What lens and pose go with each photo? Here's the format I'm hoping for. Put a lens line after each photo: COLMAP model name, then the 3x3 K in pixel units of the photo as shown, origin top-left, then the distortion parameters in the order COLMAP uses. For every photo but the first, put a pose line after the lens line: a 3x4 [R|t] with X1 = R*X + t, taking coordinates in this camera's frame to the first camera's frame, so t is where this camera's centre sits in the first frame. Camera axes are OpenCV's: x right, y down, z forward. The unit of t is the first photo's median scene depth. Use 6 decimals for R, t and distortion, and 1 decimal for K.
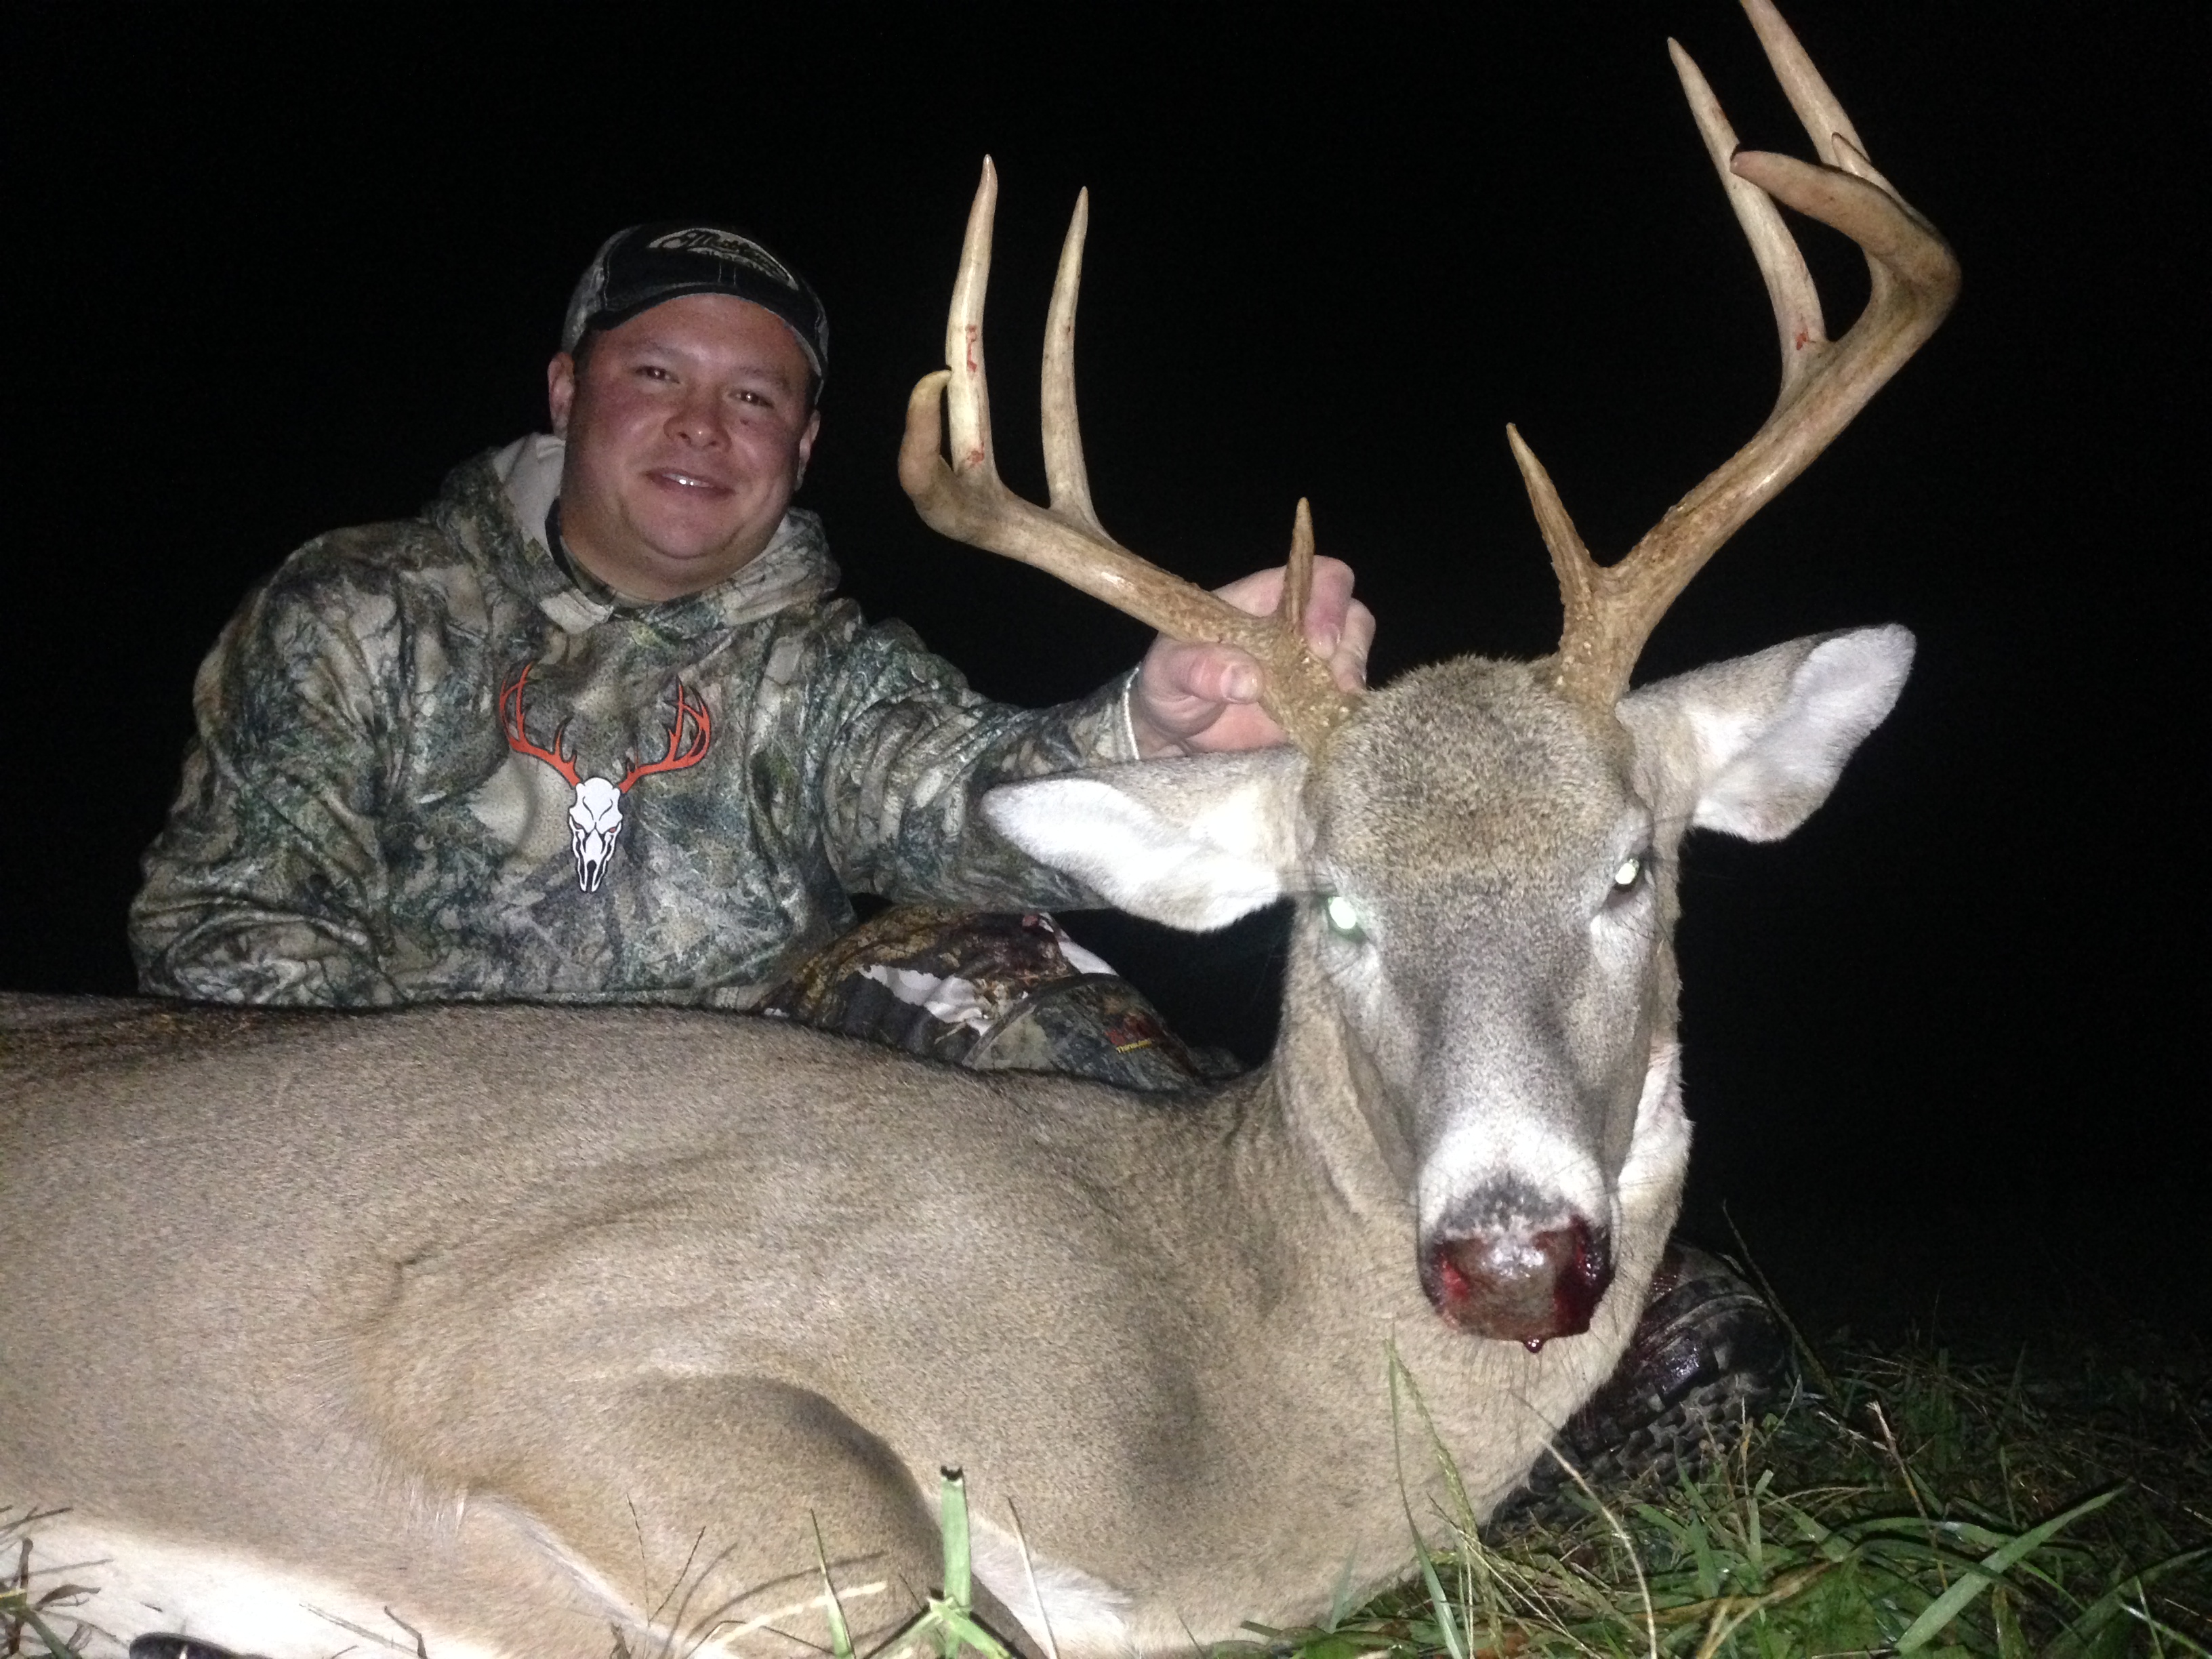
lens RADIAL K [[2150.1, 0, 1040.3], [0, 2150.1, 833.9], [0, 0, 1]] dist [0.054364, -0.012265]
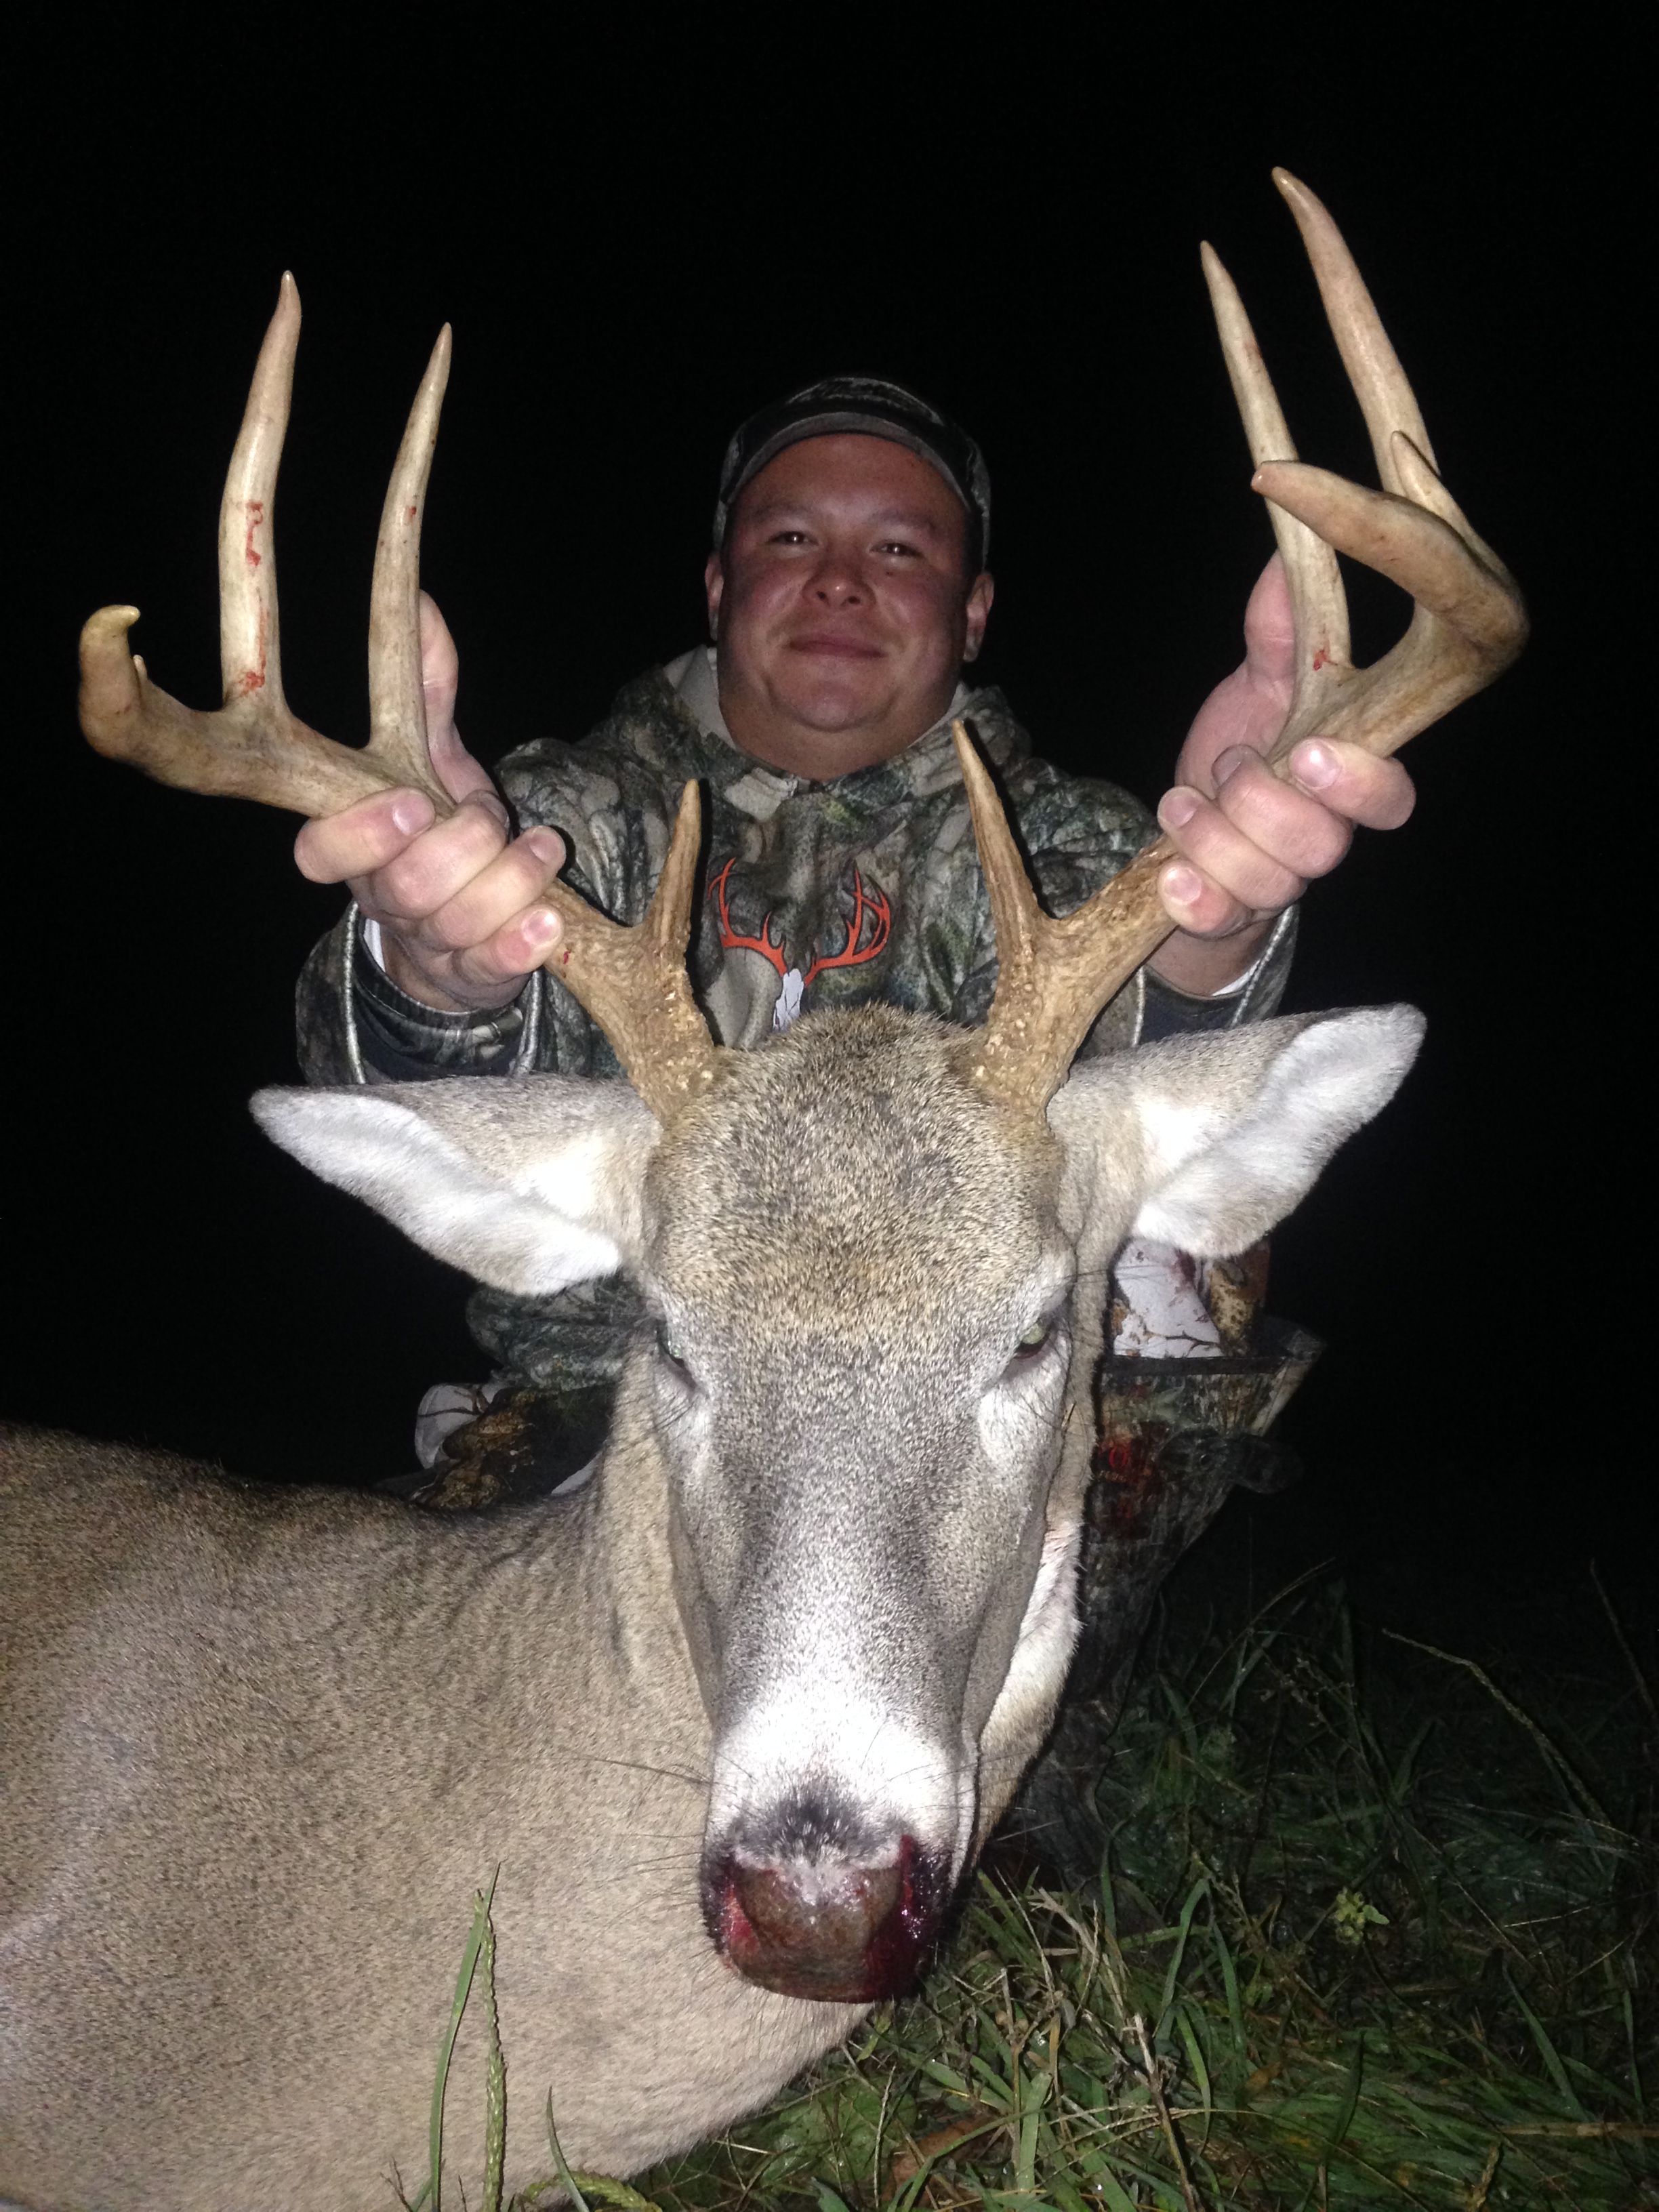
lens RADIAL K [[2150.1, 0, 829.5], [0, 2150.1, 1106.0], [0, 0, 1]] dist [0.054364, -0.012265]
pose [[0.986051, 0.086727, 0.142064, 0.079105], [-0.097763, 0.992556, 0.072632, -0.111458], [-0.134707, -0.085507, 0.987189, 0.242830]]
